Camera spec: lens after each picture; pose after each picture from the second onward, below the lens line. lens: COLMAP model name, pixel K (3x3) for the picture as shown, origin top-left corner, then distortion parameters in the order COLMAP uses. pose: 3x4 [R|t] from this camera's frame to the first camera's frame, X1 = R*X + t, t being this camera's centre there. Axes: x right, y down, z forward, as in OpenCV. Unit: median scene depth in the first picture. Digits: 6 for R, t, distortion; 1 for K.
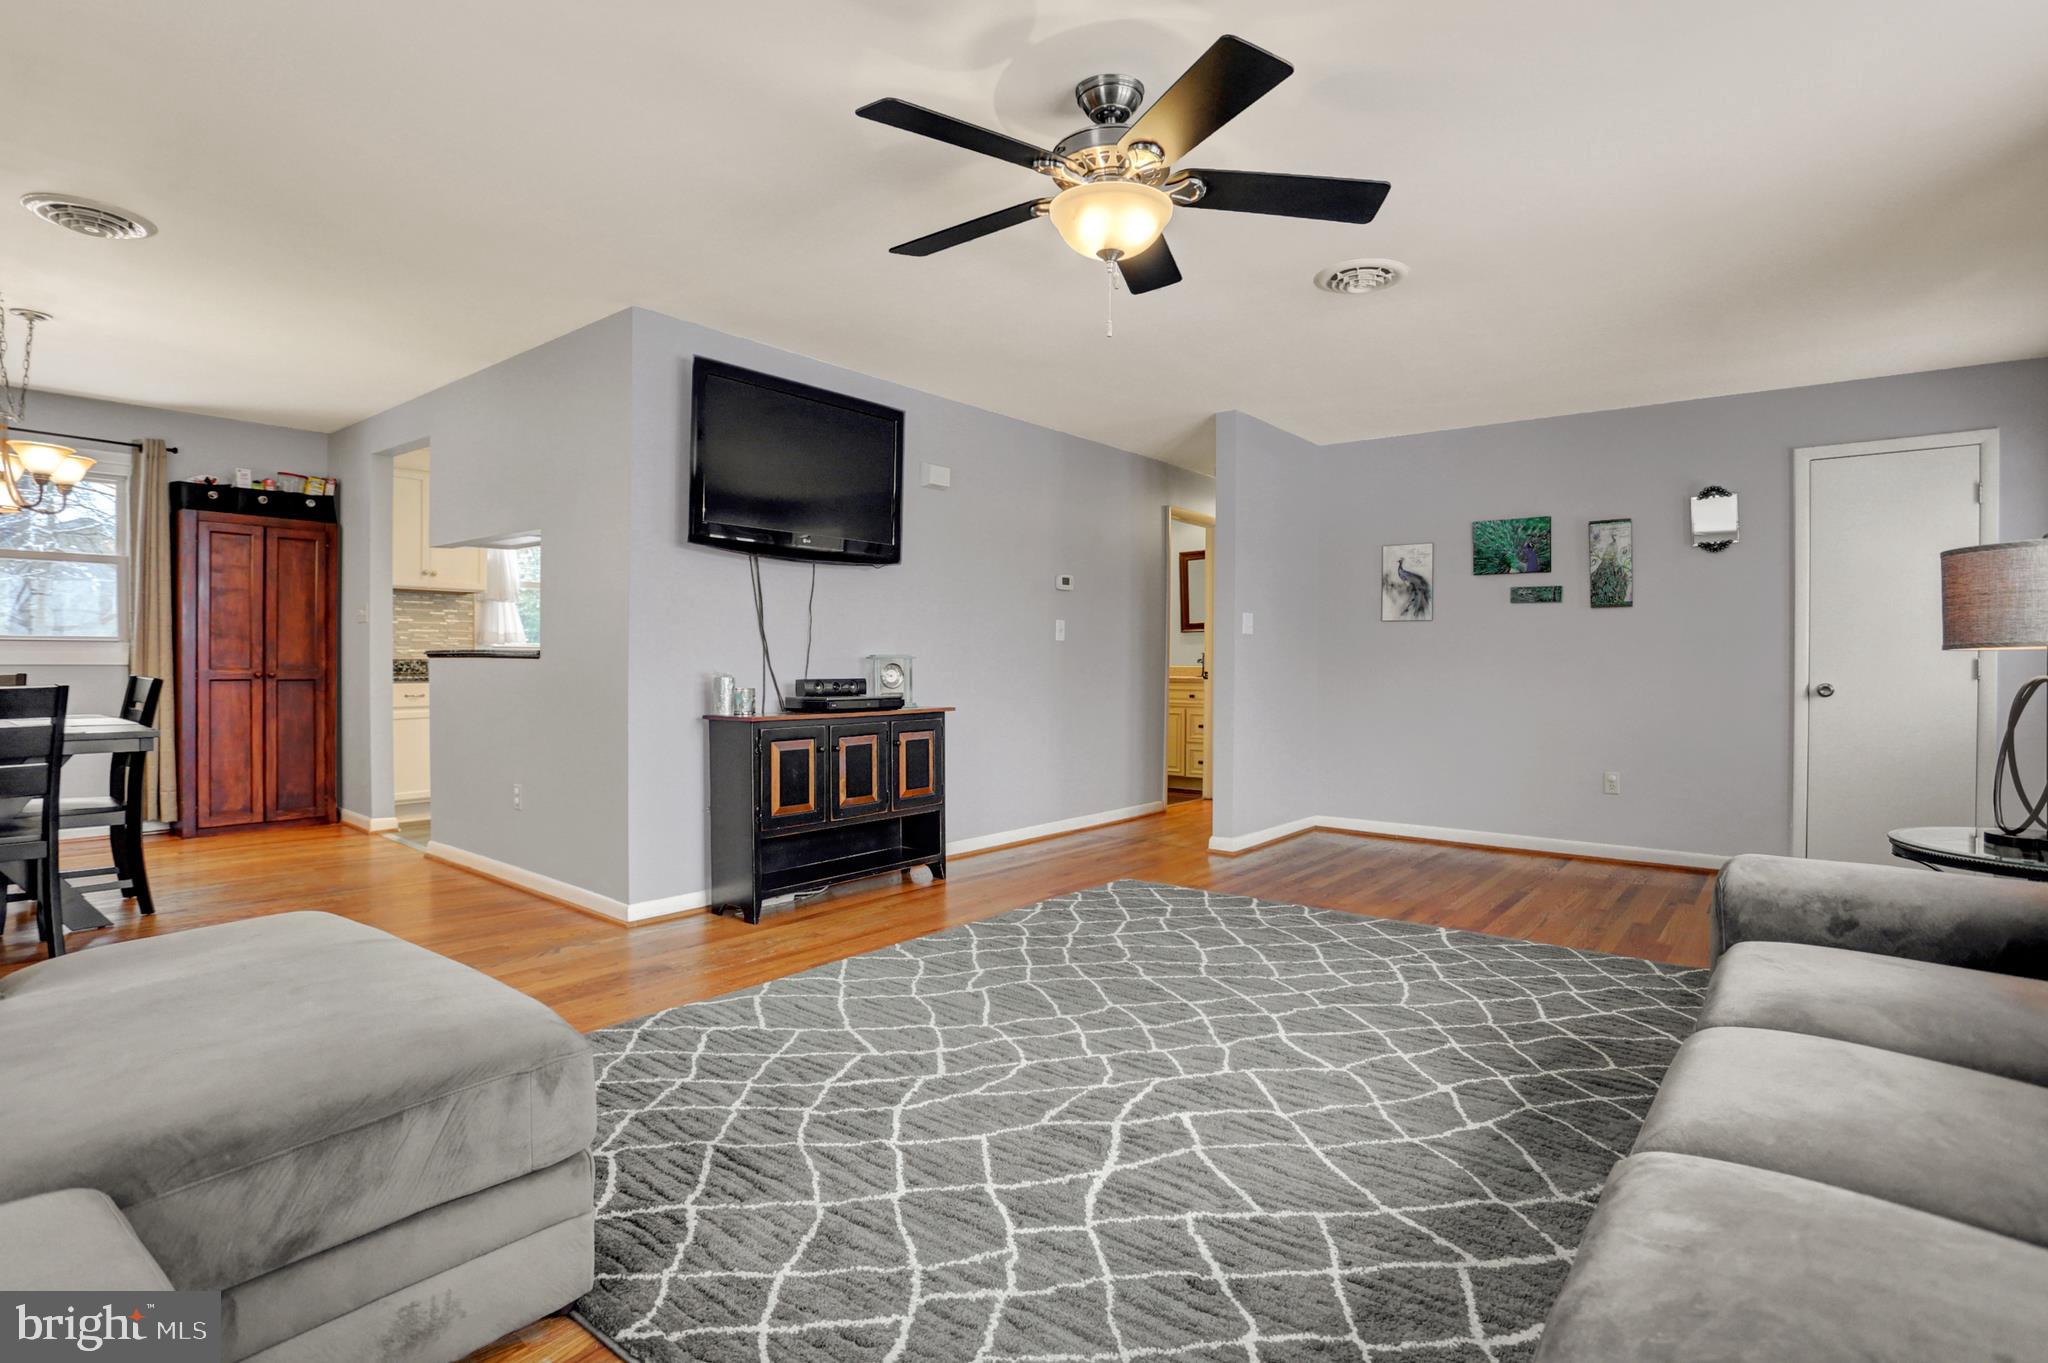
lens RADIAL K [[1012.8, 0, 1030.5], [0, 1012.8, 674.4], [0, 0, 1]] dist [-0.044019, 0.015980]
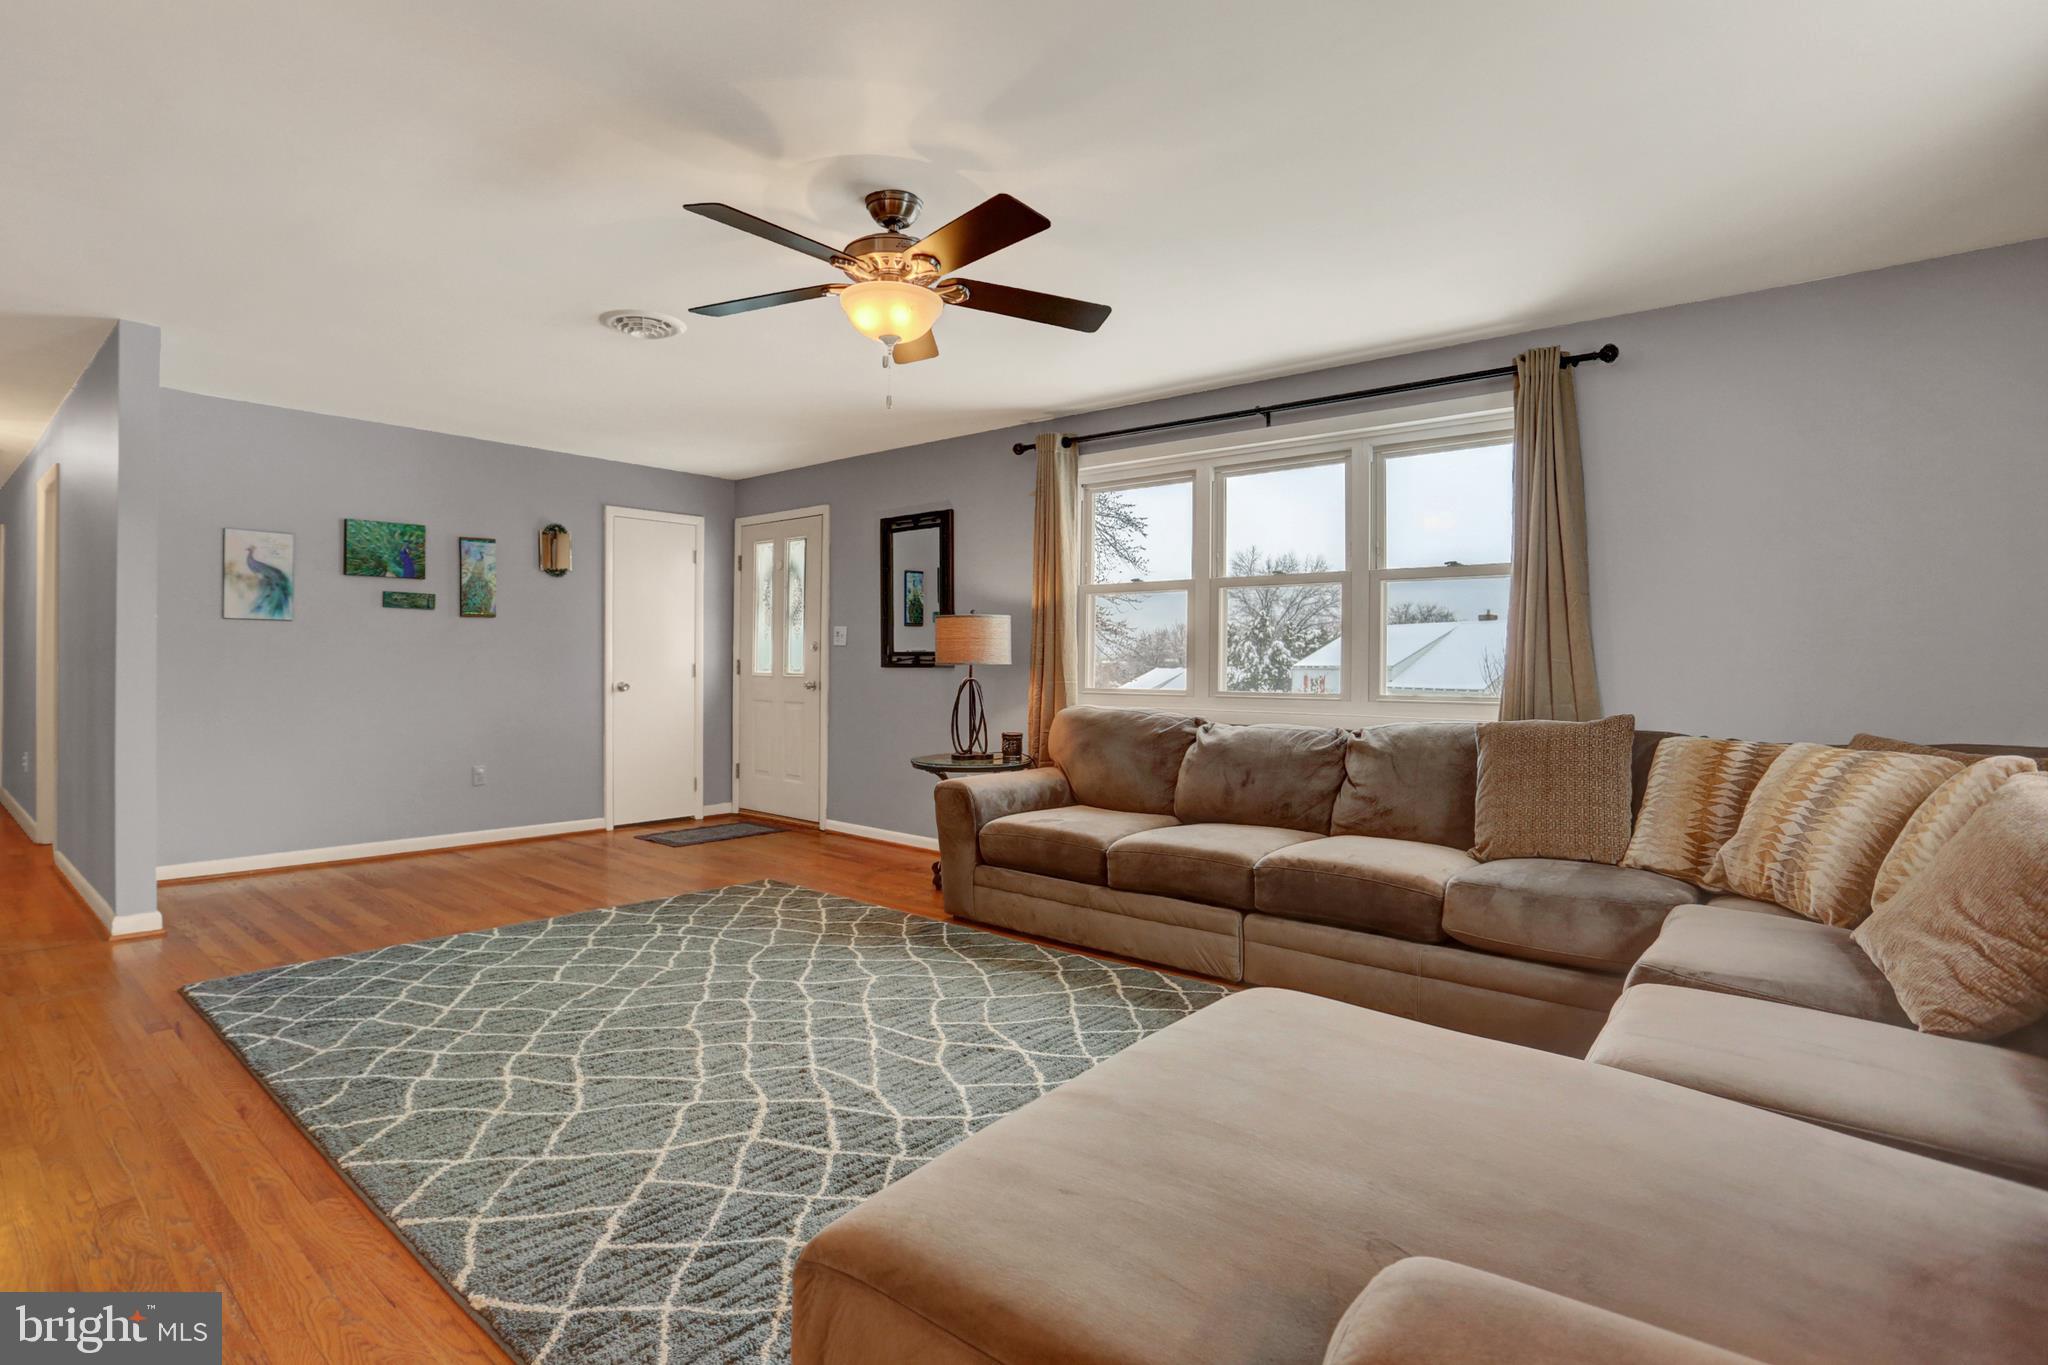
lens RADIAL K [[1012.8, 0, 1013.6], [0, 1012.8, 675.1], [0, 0, 1]] dist [-0.044019, 0.015980]
pose [[0.038157, -0.017561, 0.999117, -0.489093], [0.007993, 0.999819, 0.017269, -0.016846], [-0.999240, 0.007327, 0.038291, 0.352726]]
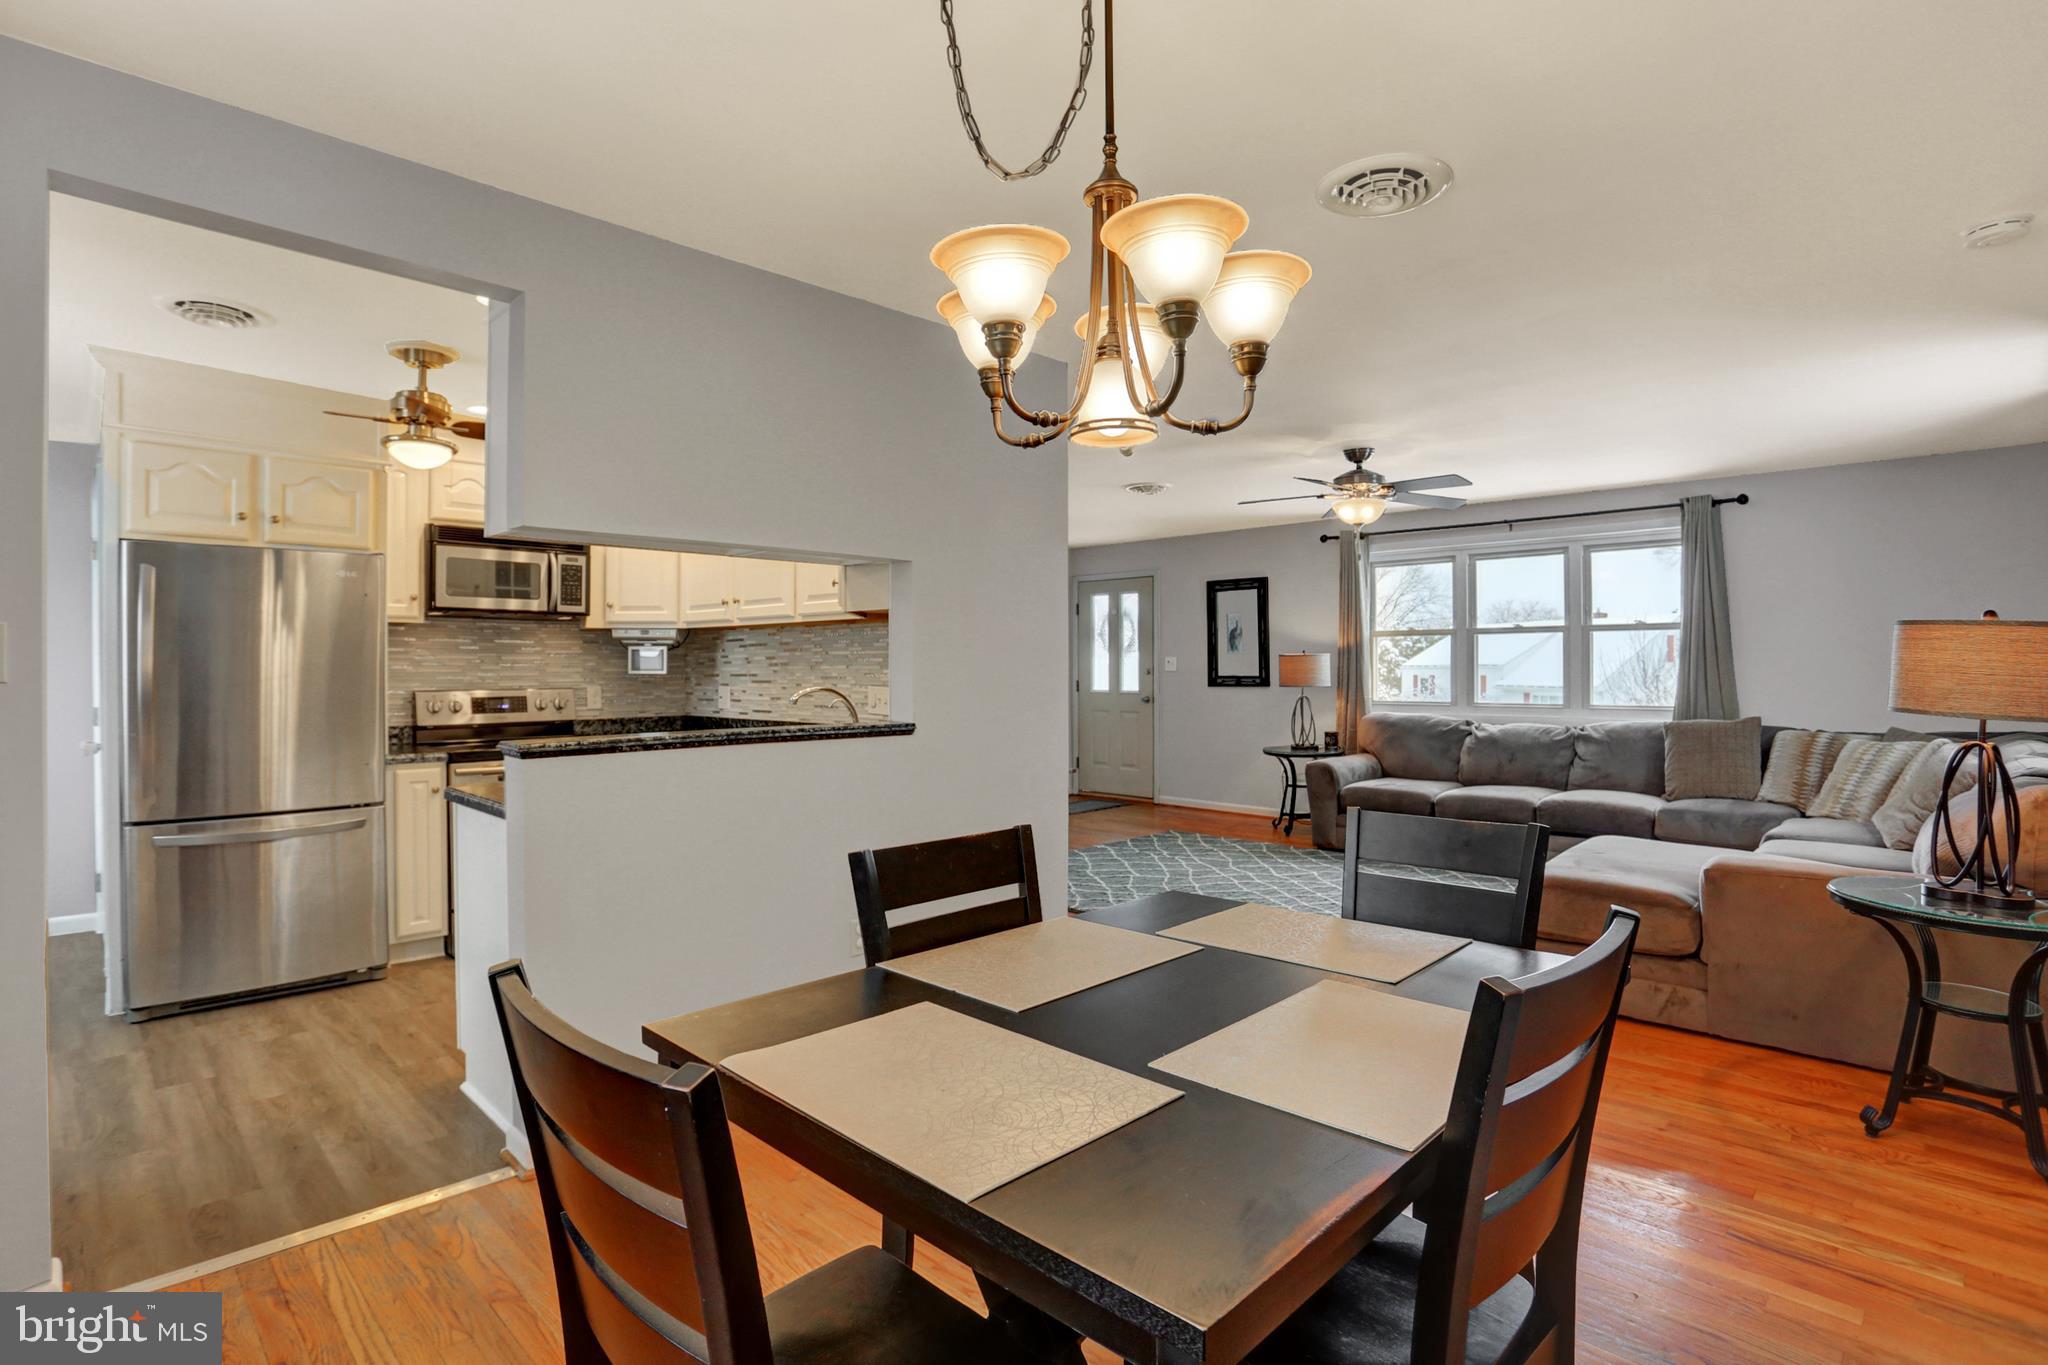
lens RADIAL K [[1012.8, 0, 1037.1], [0, 1012.8, 674.8], [0, 0, 1]] dist [-0.044019, 0.015980]
pose [[0.101412, -0.017177, 0.994696, -0.979036], [0.021333, 0.999659, 0.015088, -0.054890], [-0.994616, 0.019690, 0.101744, 0.645519]]
